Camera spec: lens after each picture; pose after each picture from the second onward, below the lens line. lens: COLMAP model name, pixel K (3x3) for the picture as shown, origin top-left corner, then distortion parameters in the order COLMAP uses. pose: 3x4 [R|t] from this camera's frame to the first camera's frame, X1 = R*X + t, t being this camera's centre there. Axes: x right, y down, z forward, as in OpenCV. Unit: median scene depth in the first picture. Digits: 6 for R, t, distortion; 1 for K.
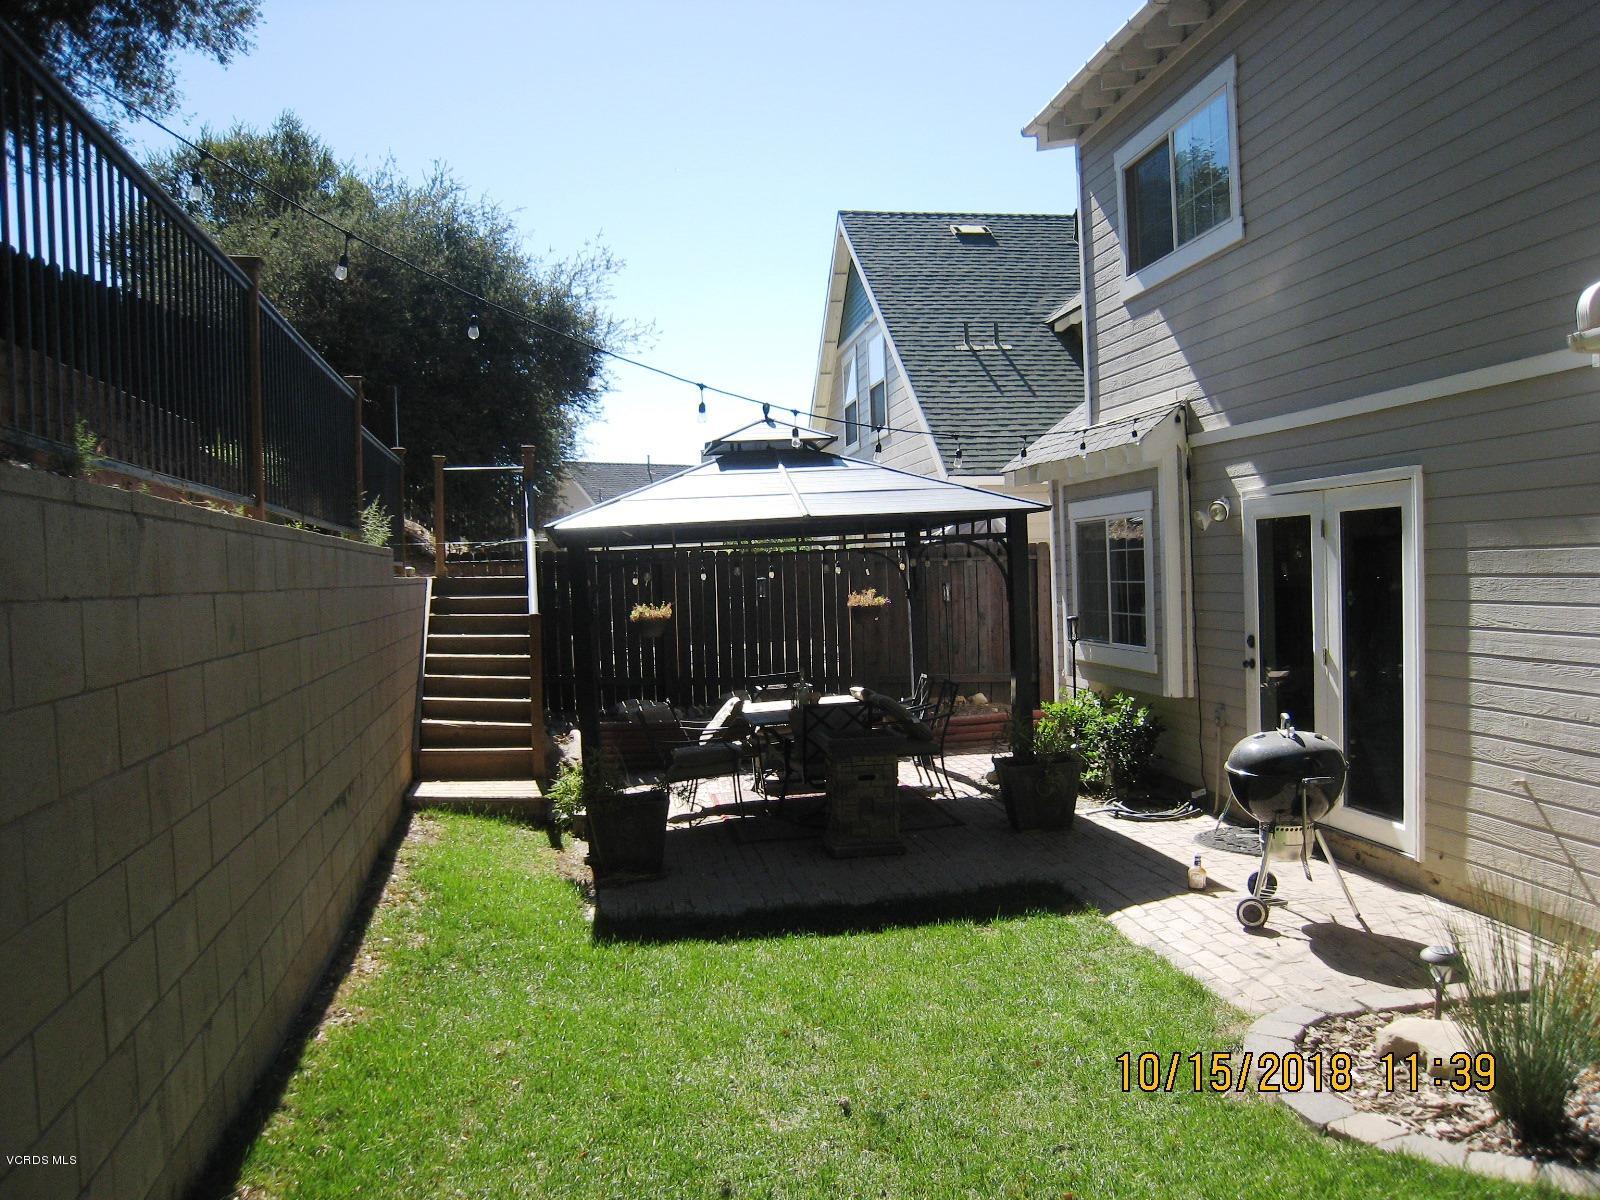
lens RADIAL K [[1315.7, 0, 808.4], [0, 1315.7, 624.0], [0, 0, 1]] dist [-0.152792, 0.130148]
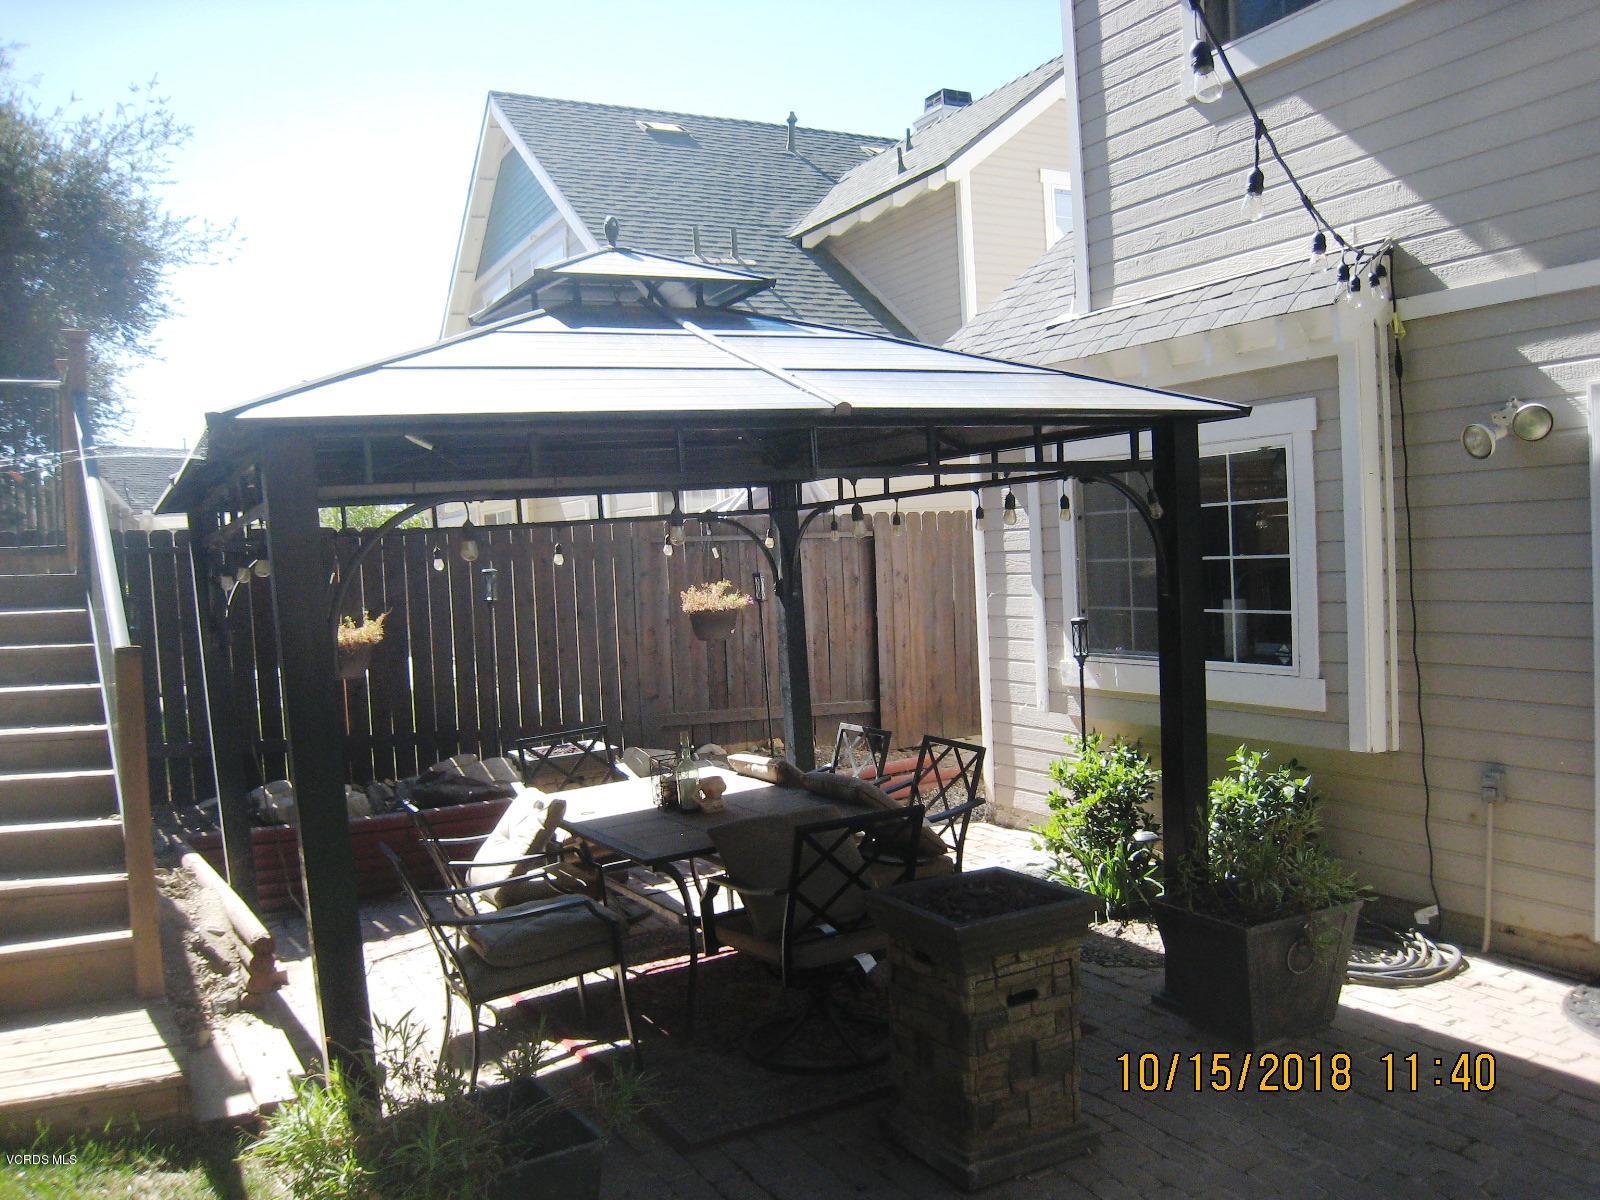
lens RADIAL K [[1315.7, 0, 808.4], [0, 1315.7, 624.0], [0, 0, 1]] dist [-0.152792, 0.130148]
pose [[0.940454, -0.030264, 0.338571, -0.128120], [0.030415, 0.999526, 0.004860, -0.009802], [-0.338557, 0.005727, 0.940928, 0.470480]]
